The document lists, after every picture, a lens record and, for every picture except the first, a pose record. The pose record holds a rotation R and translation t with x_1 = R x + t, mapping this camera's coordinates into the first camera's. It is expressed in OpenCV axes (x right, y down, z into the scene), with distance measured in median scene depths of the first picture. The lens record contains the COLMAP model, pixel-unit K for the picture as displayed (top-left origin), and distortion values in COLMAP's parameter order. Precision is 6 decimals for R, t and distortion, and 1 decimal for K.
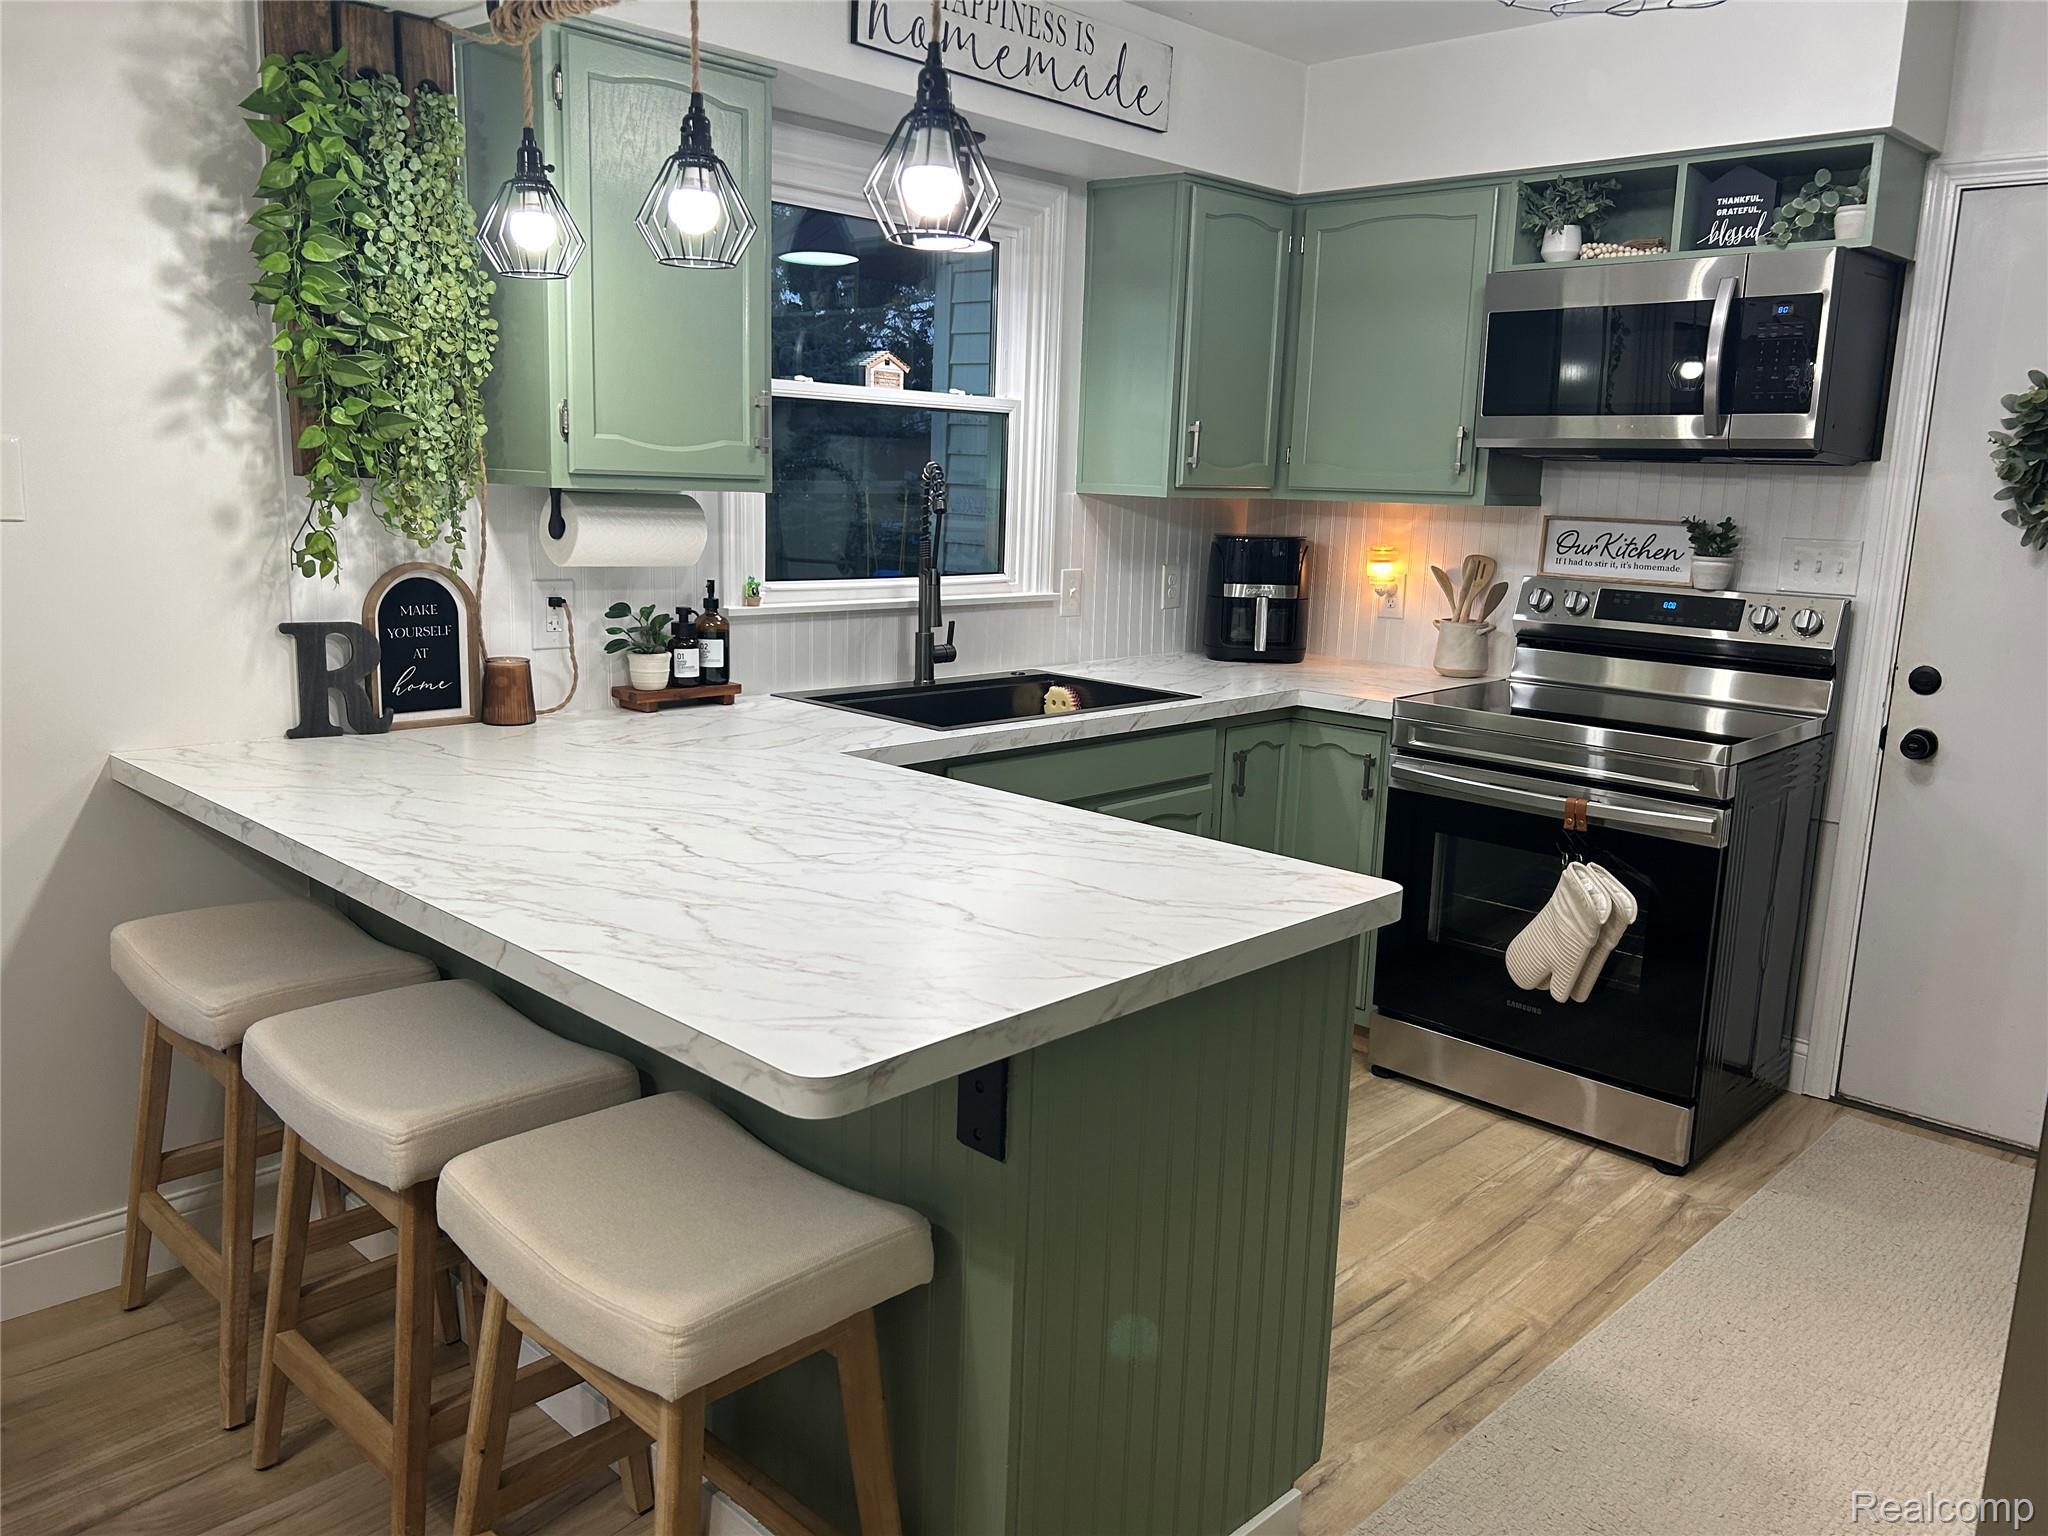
lens RADIAL K [[1550.6, 0, 1018.5], [0, 1550.6, 768.5], [0, 0, 1]] dist [0.019290, -0.014506]
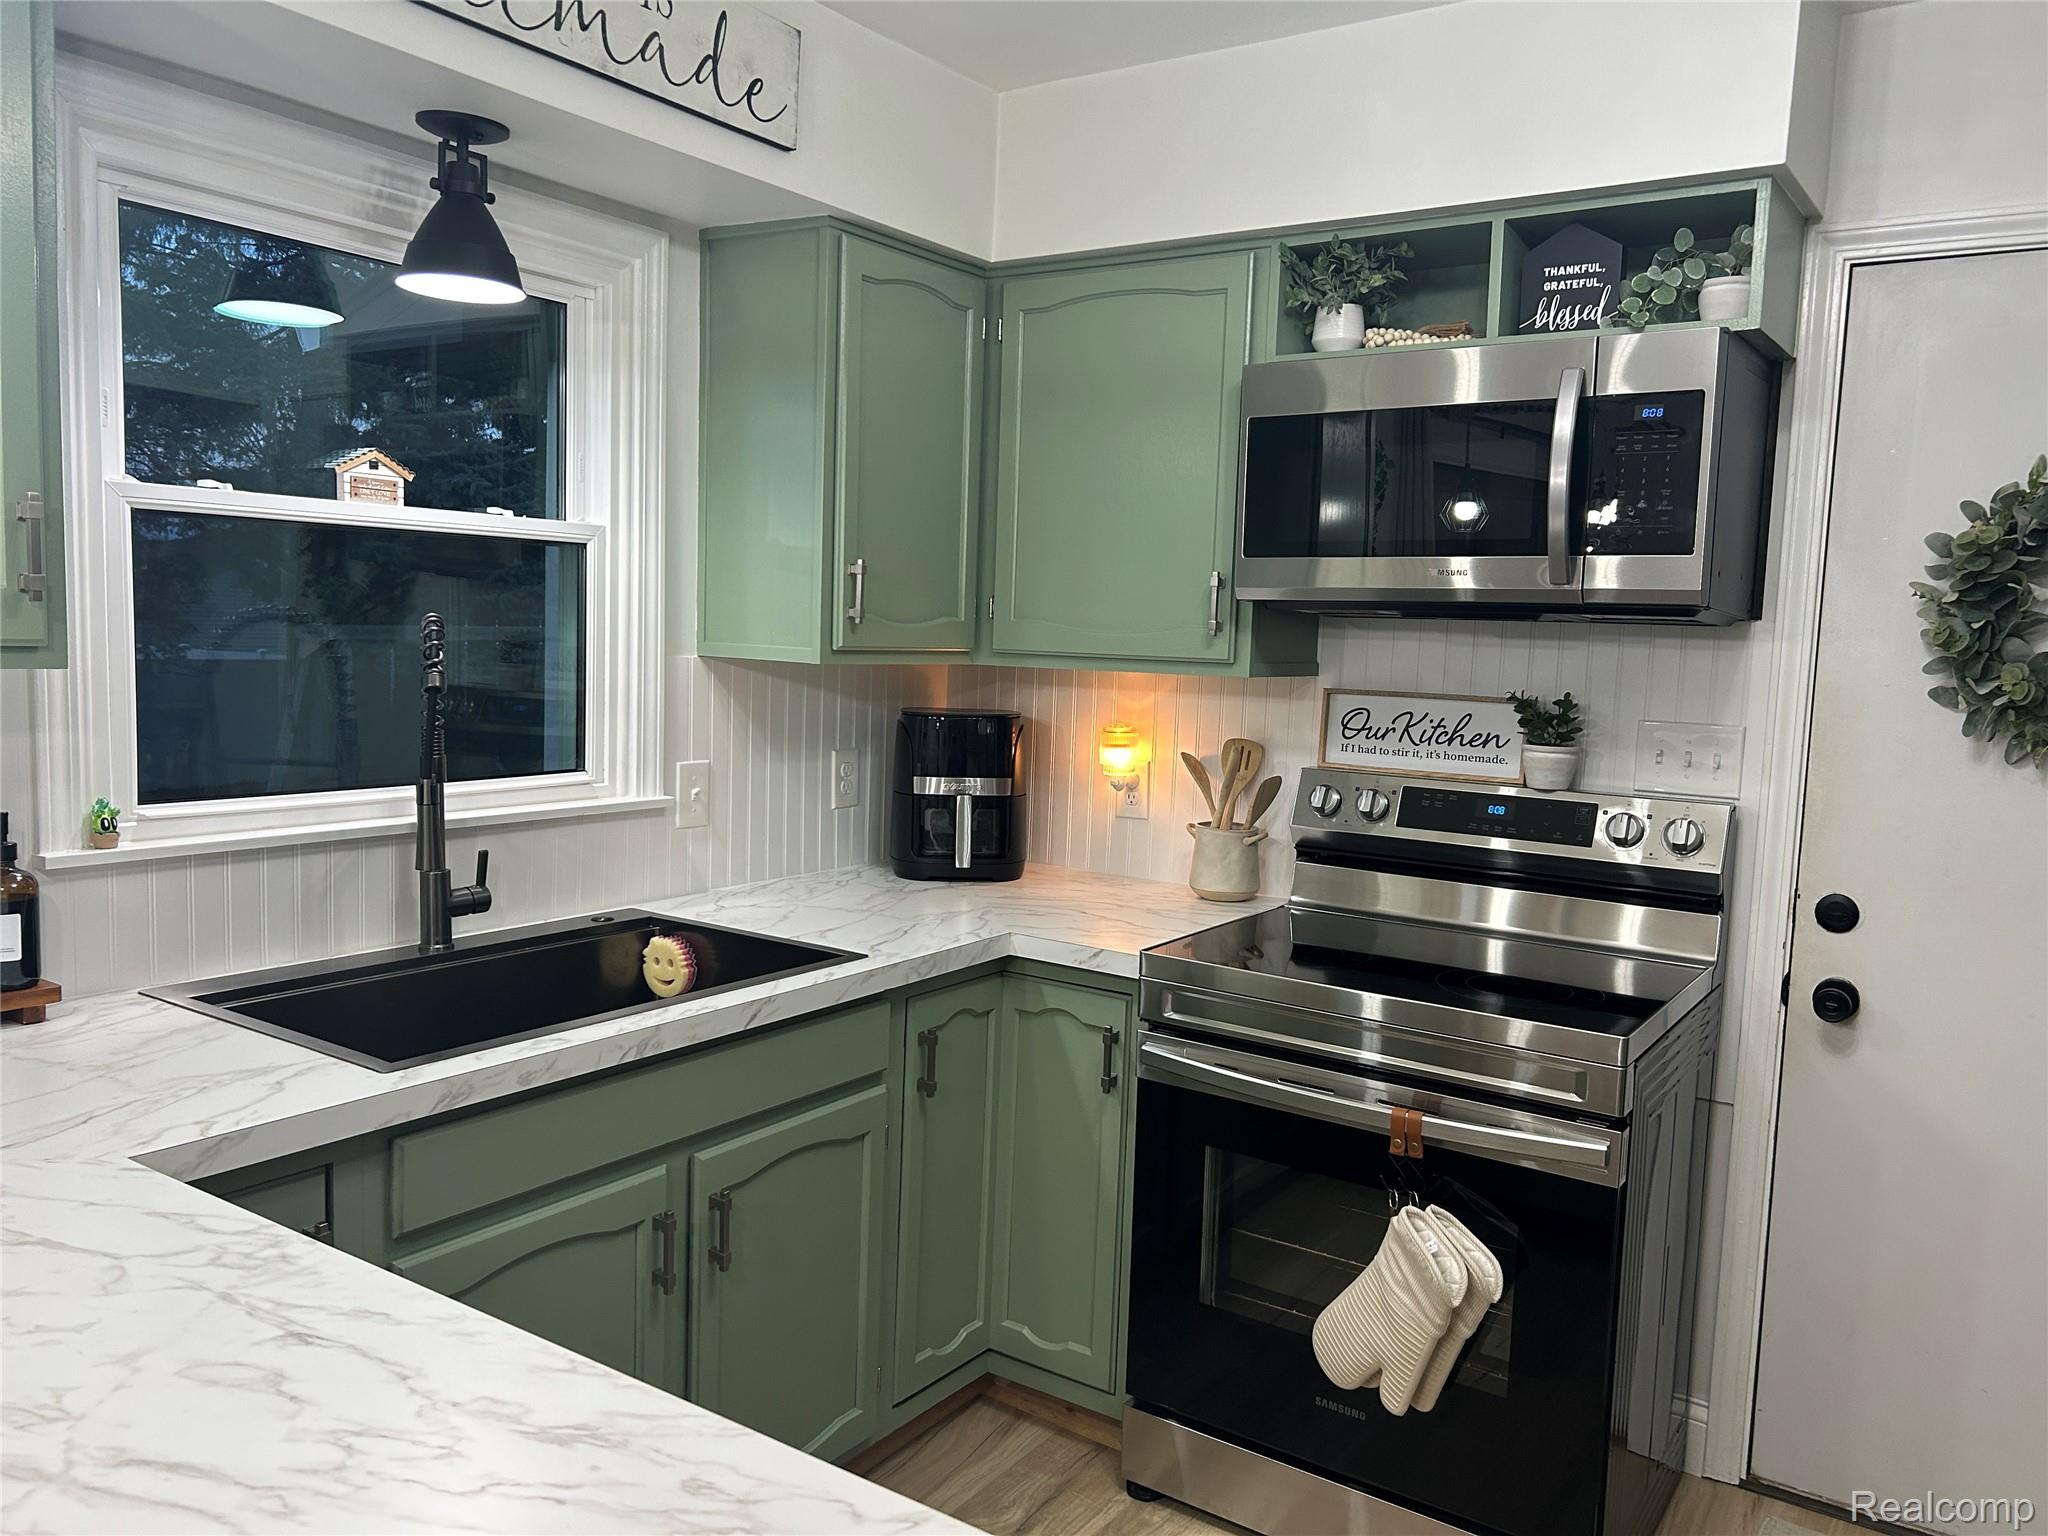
lens RADIAL K [[1528.7, 0, 1037.2], [0, 1528.7, 772.9], [0, 0, 1]] dist [0.088467, -0.134384]
pose [[0.985527, -0.012917, 0.169023, 0.079250], [0.027713, 0.995955, -0.085472, -0.066608], [-0.167236, 0.088919, 0.981899, 0.316436]]
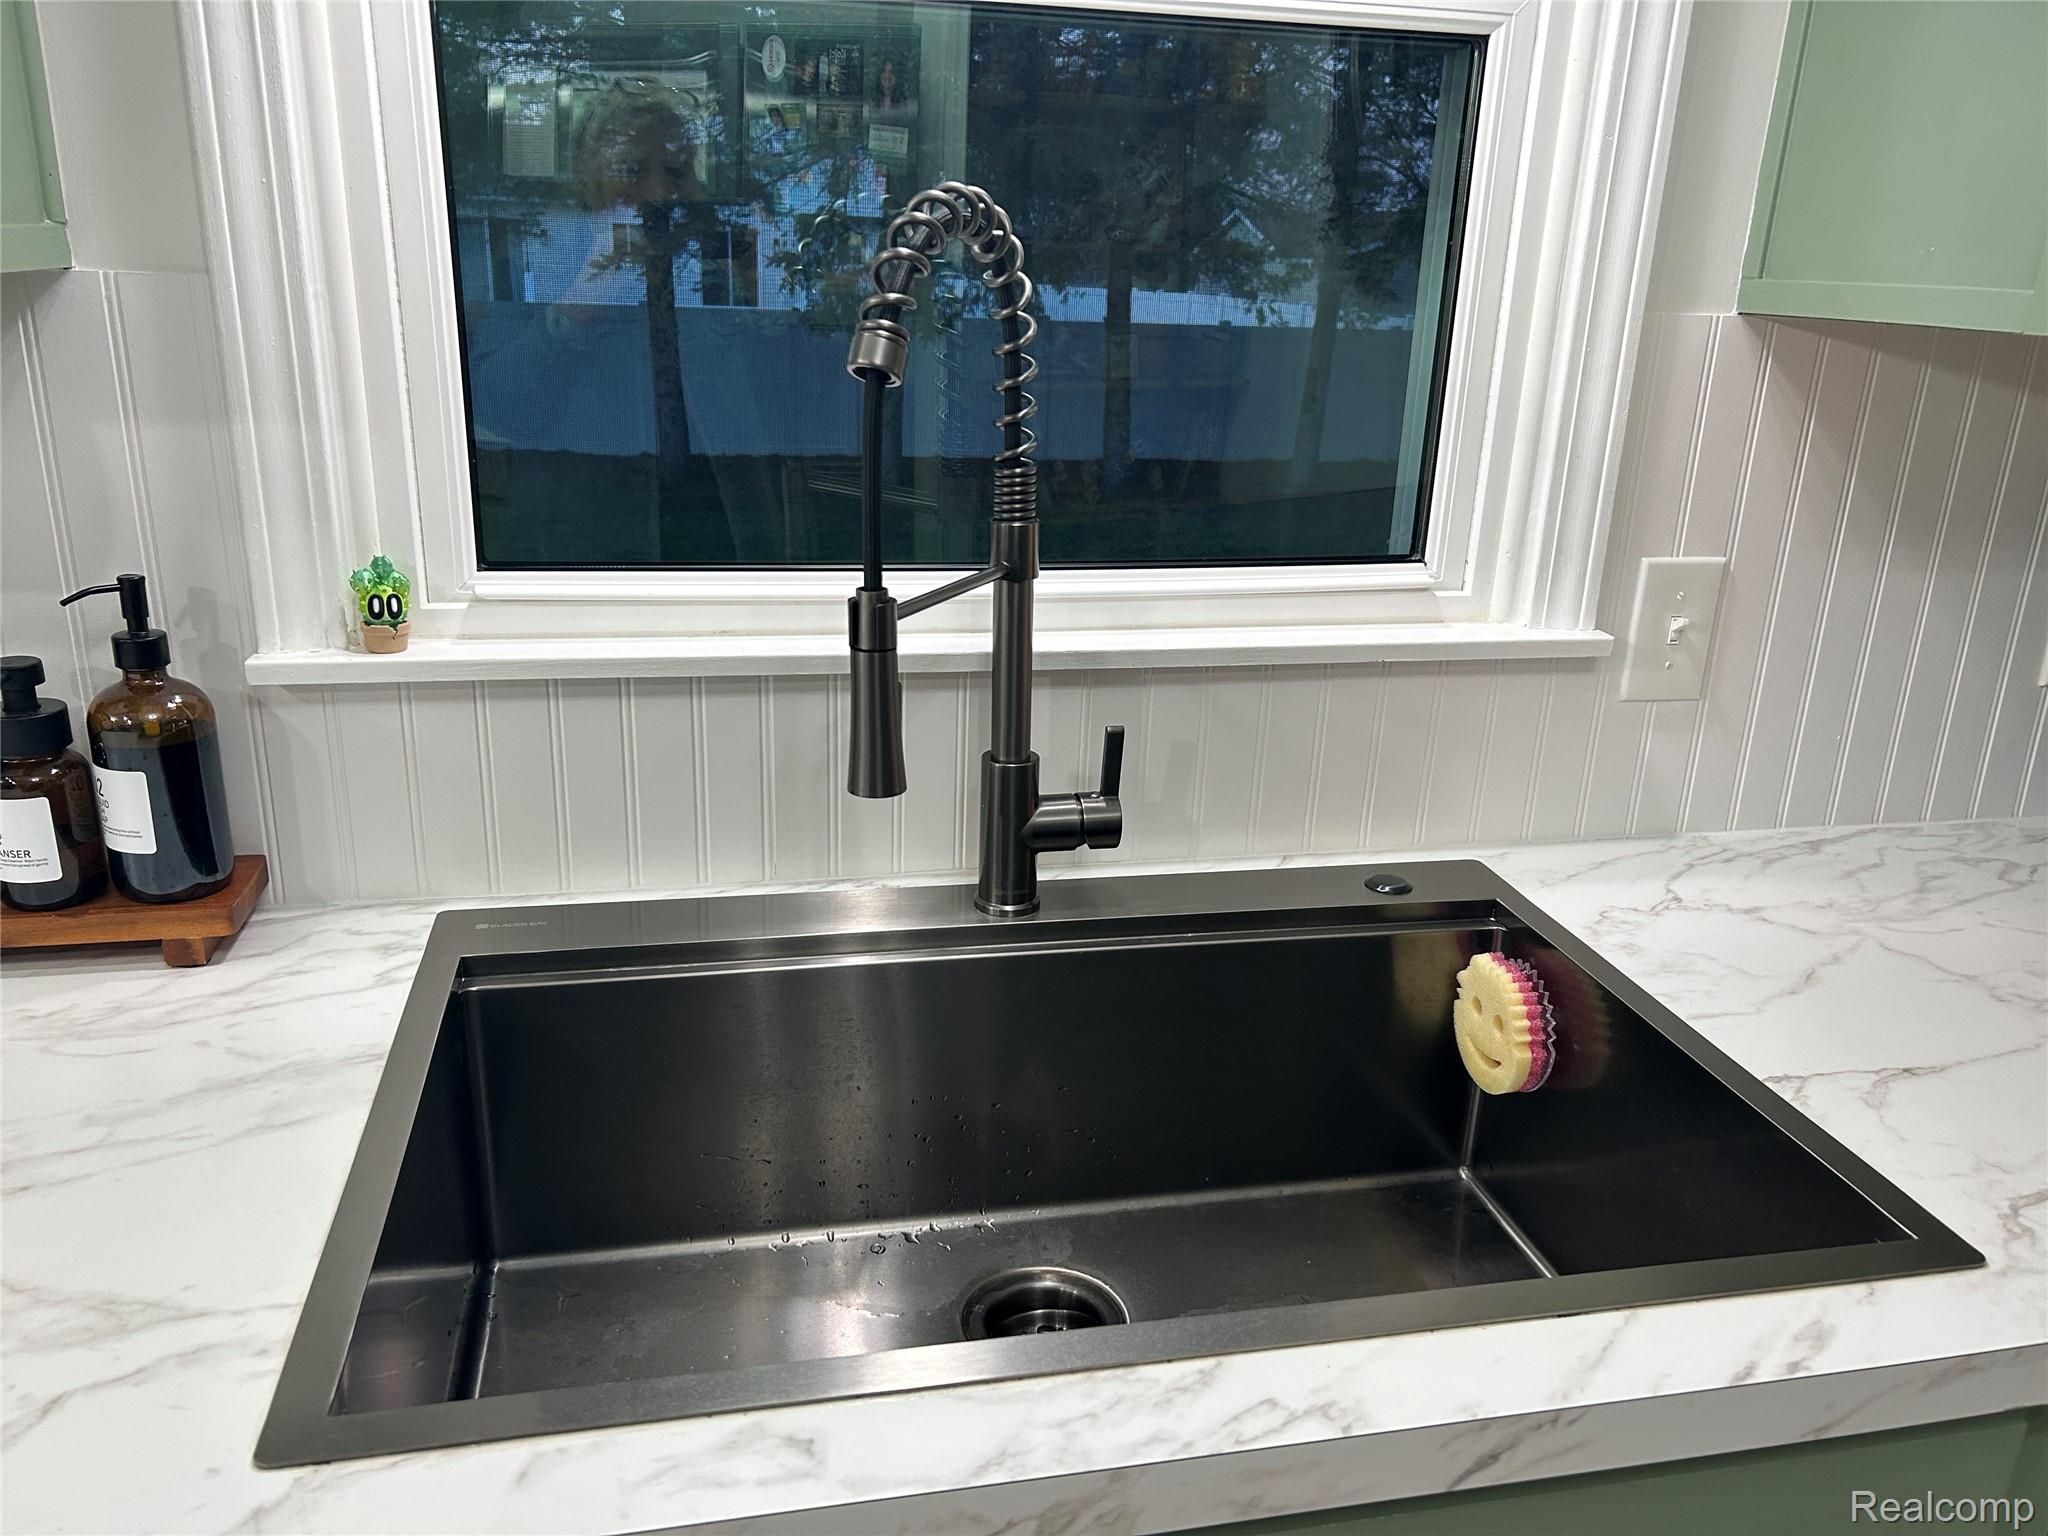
lens RADIAL K [[1528.7, 0, 1037.2], [0, 1528.7, 772.9], [0, 0, 1]] dist [0.088467, -0.134384]
pose [[0.835567, 0.173538, -0.521261, 0.108514], [-0.113458, 0.982854, 0.145342, -0.131307], [0.537546, -0.062302, 0.840930, 0.737946]]
